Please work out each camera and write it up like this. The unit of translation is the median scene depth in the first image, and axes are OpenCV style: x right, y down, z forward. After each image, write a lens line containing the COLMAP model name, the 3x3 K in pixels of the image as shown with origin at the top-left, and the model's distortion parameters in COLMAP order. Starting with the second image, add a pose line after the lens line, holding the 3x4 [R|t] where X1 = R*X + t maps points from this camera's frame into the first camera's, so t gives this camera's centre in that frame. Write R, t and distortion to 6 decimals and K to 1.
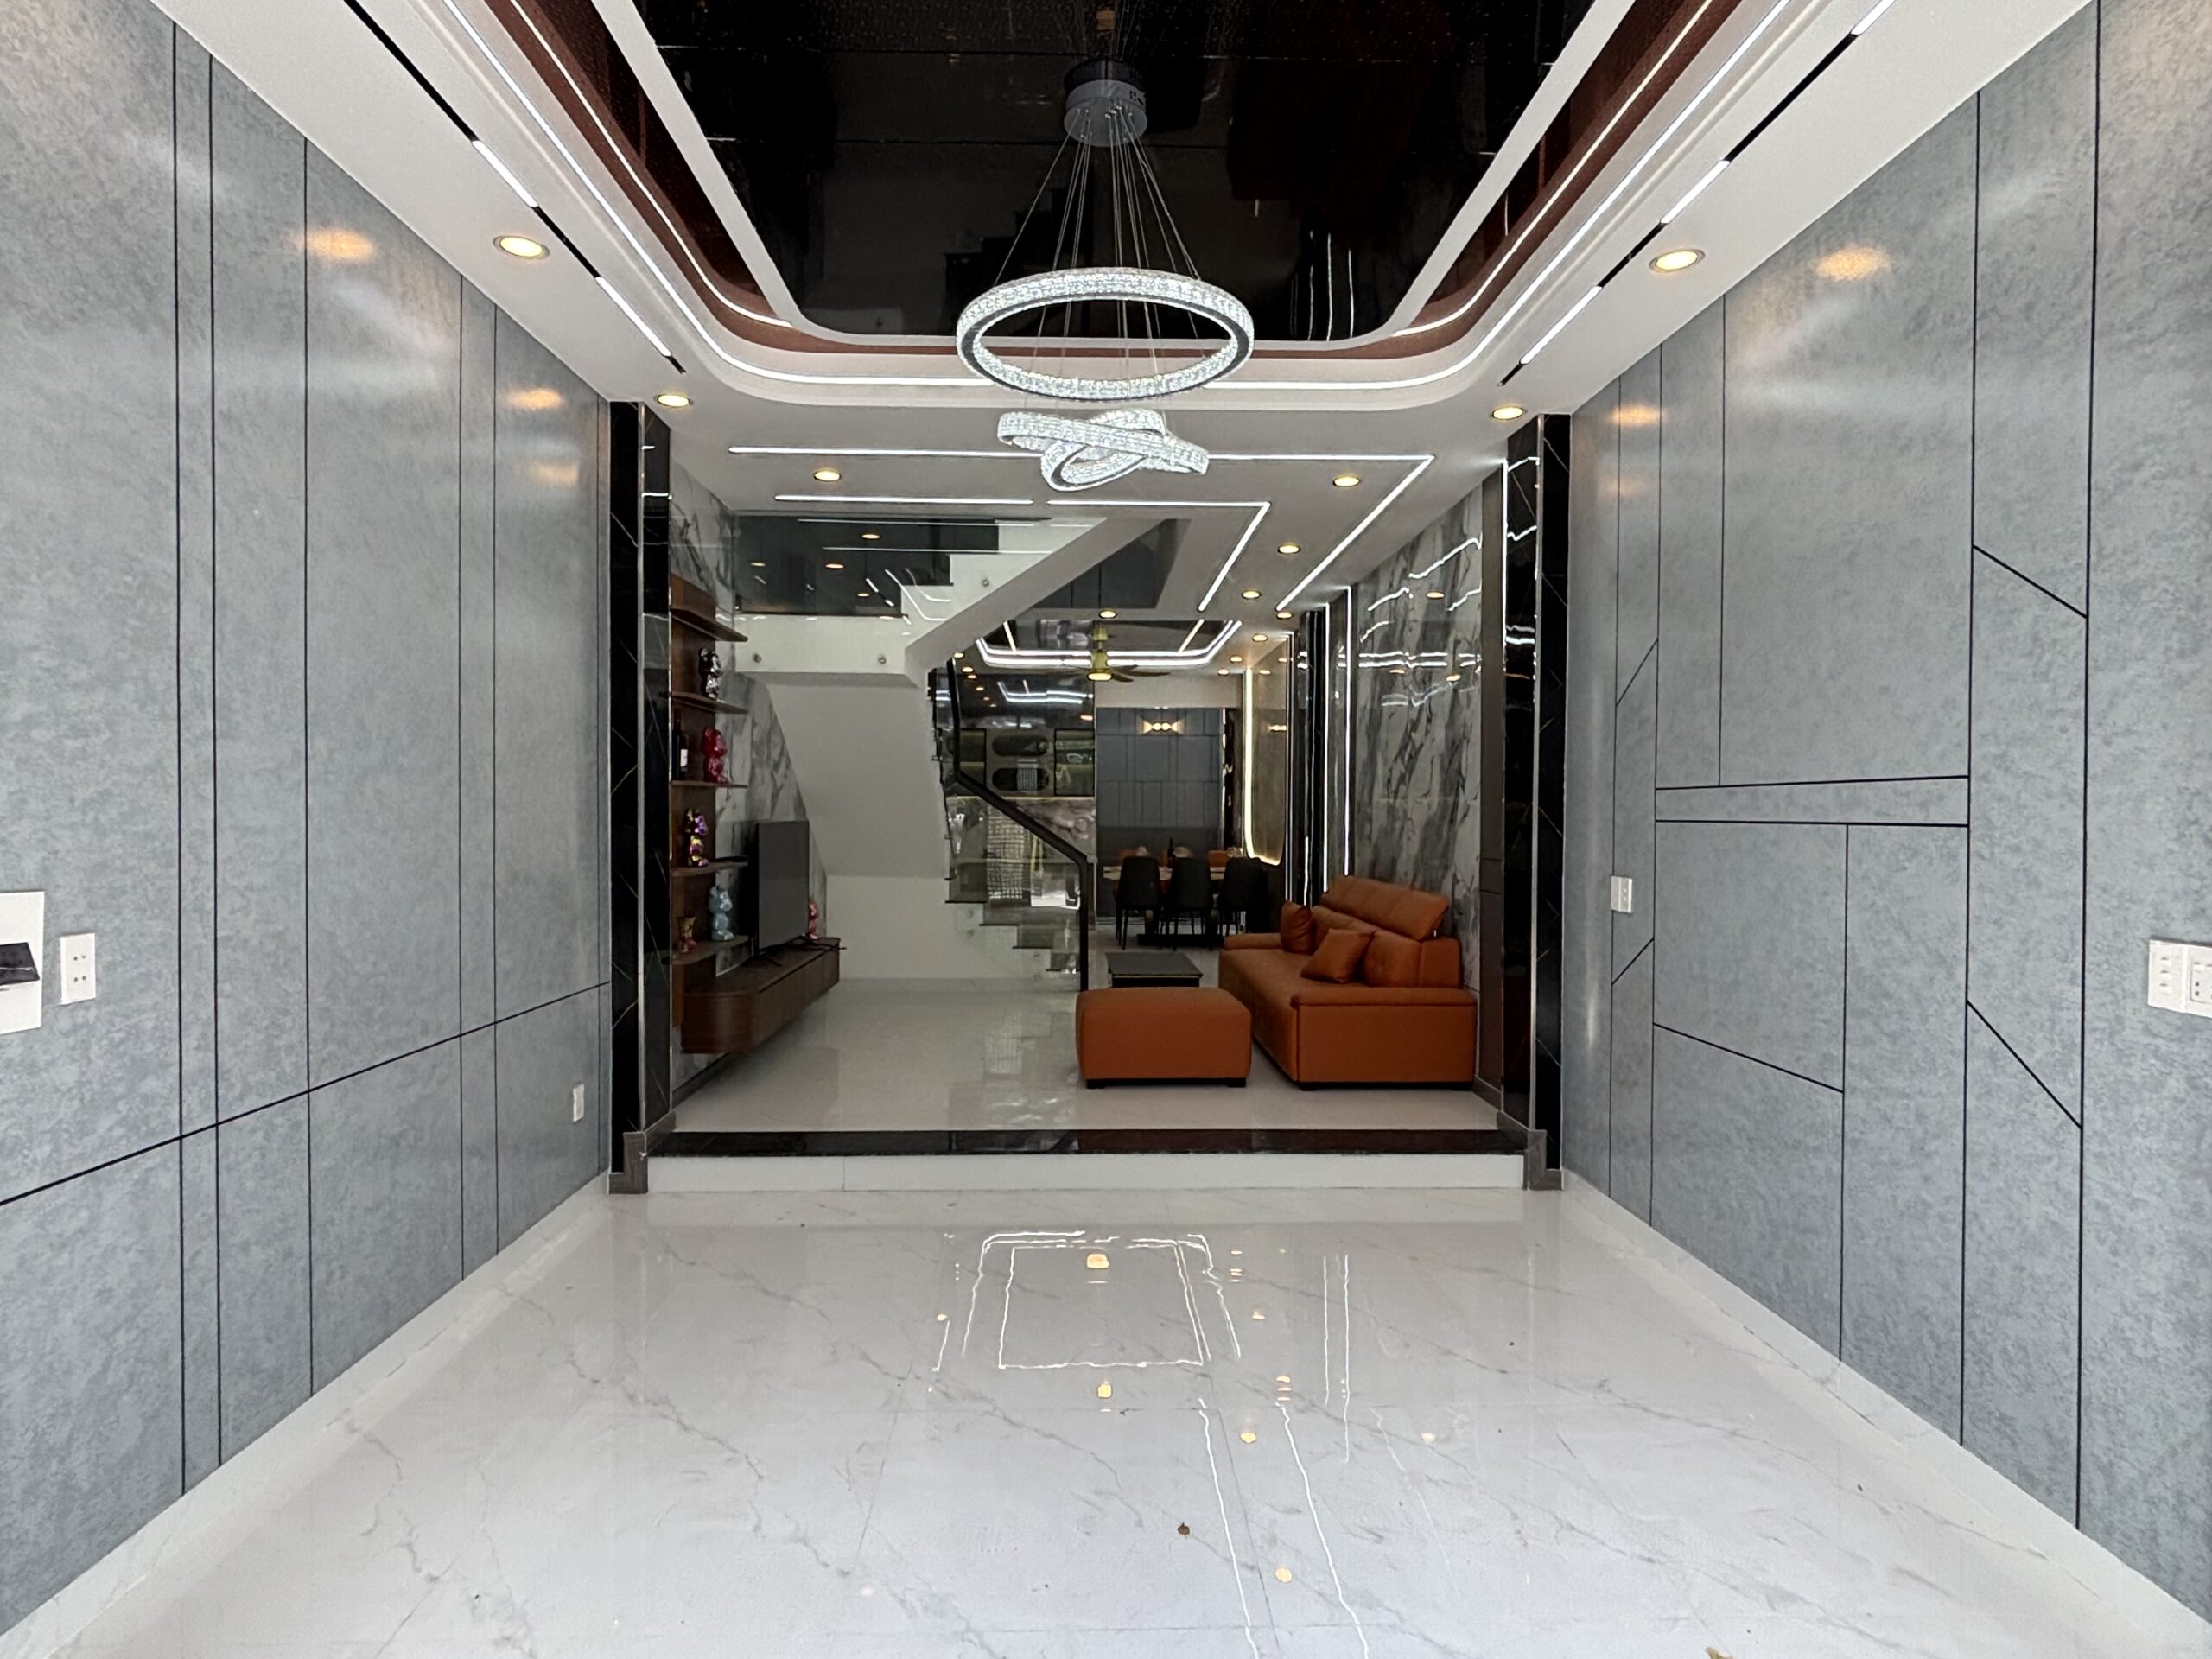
lens RADIAL K [[1155.5, 0, 1106.0], [0, 1155.5, 829.5], [0, 0, 1]] dist [0.051204, 0.000018]
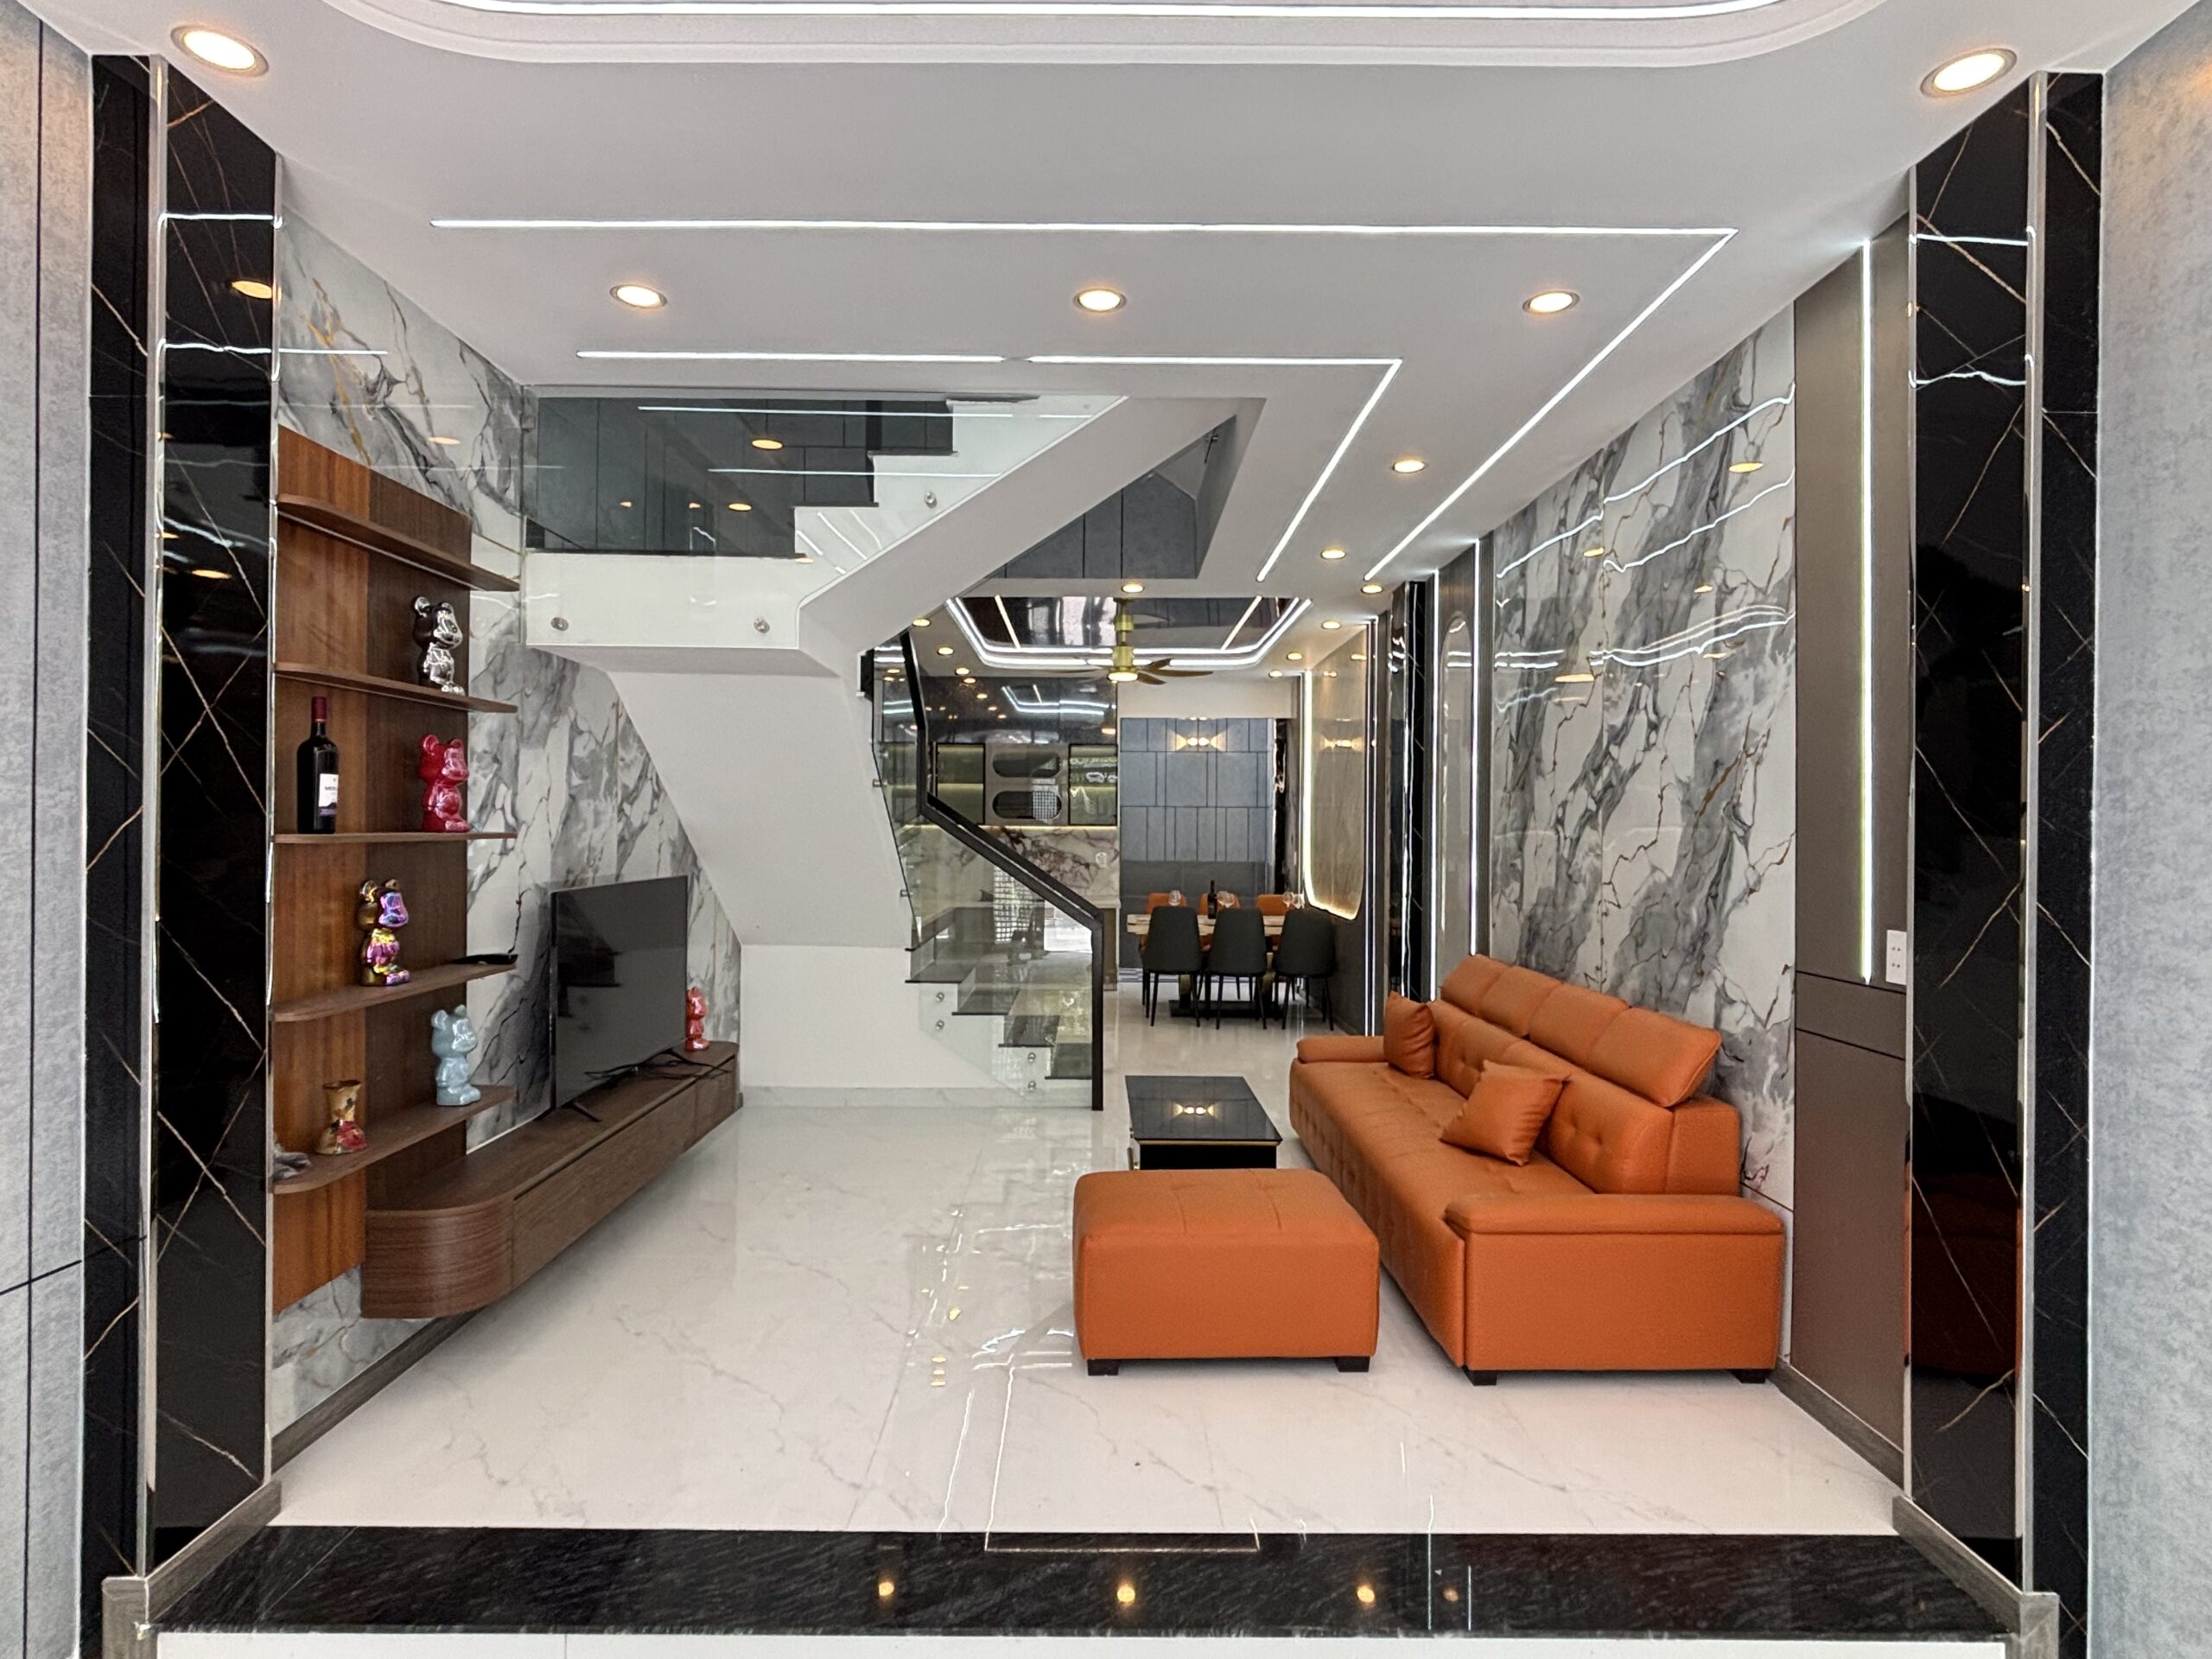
lens RADIAL K [[1157.3, 0, 1106.0], [0, 1157.3, 829.5], [0, 0, 1]] dist [-0.000085, -0.000142]
pose [[0.999698, 0.003706, -0.024308, 0.003424], [-0.004073, 0.999878, -0.015061, -0.022866], [0.024249, 0.015155, 0.999591, 0.297273]]
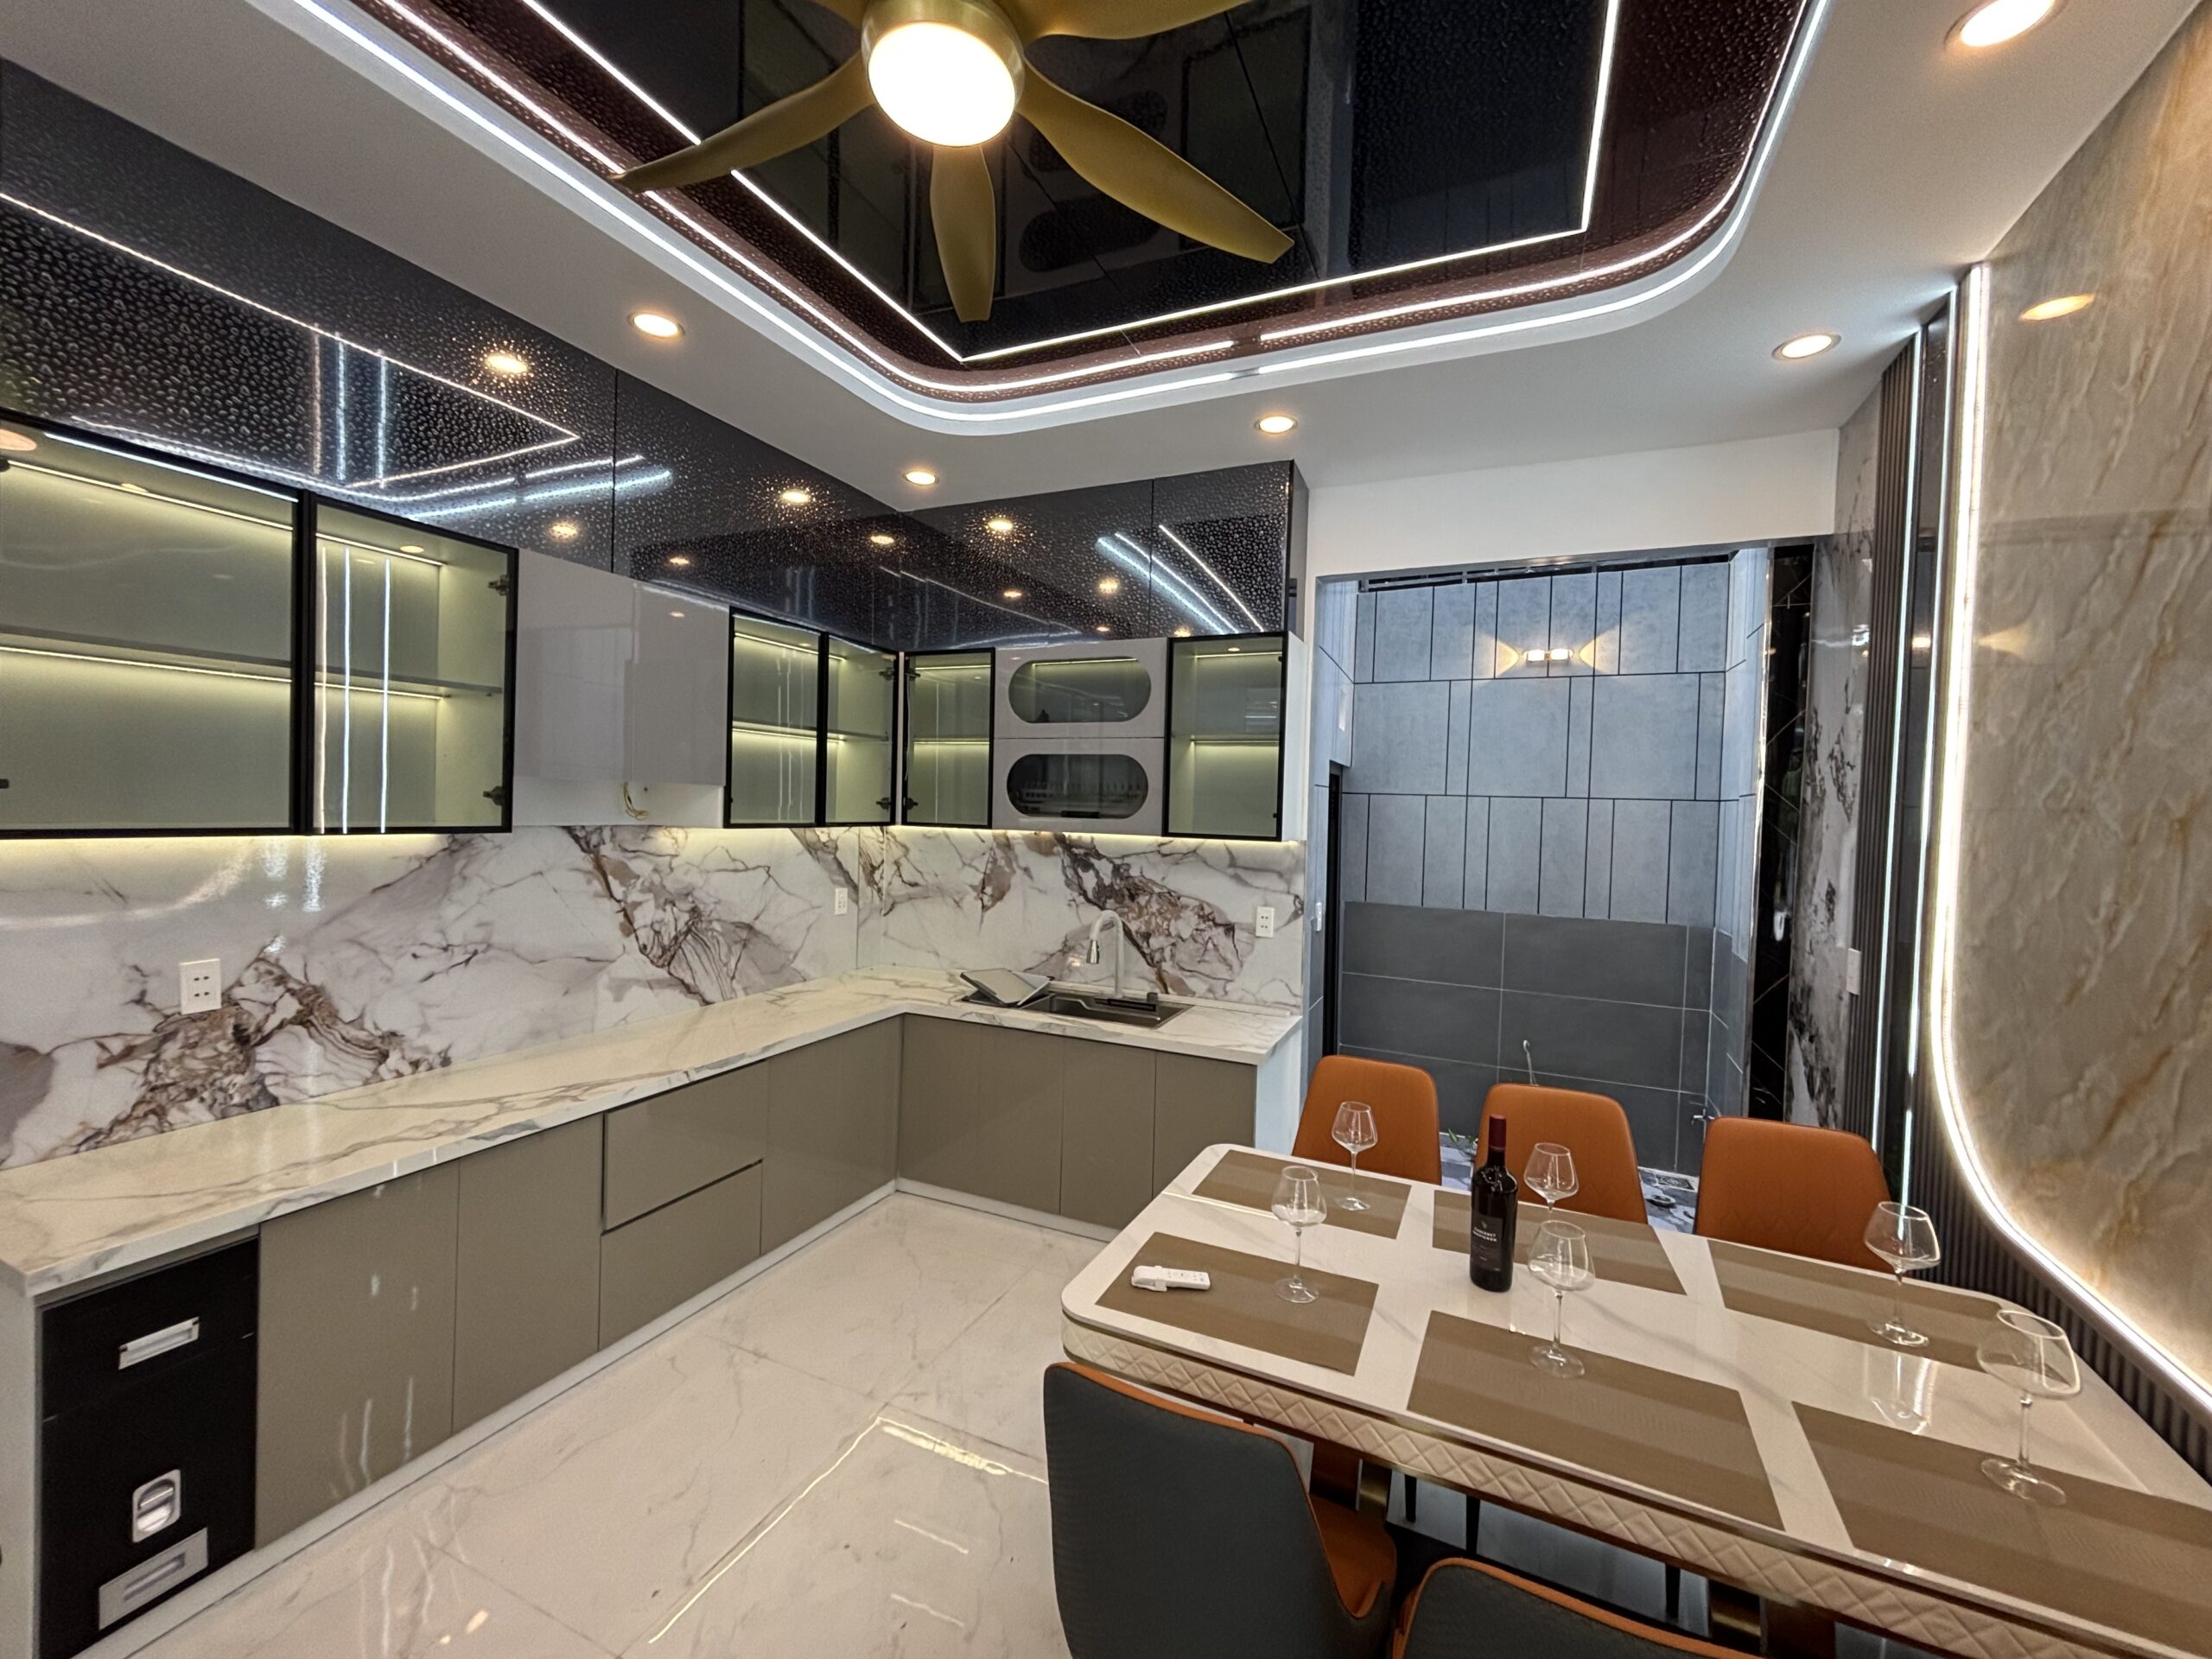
lens RADIAL K [[888.2, 0, 1106.0], [0, 888.2, 829.5], [0, 0, 1]] dist [-0.000094, -0.000034]
pose [[0.892804, 0.030530, -0.449409, 0.095278], [-0.030724, 0.999504, 0.006862, -0.052765], [0.449395, 0.007681, 0.893300, 1.244644]]
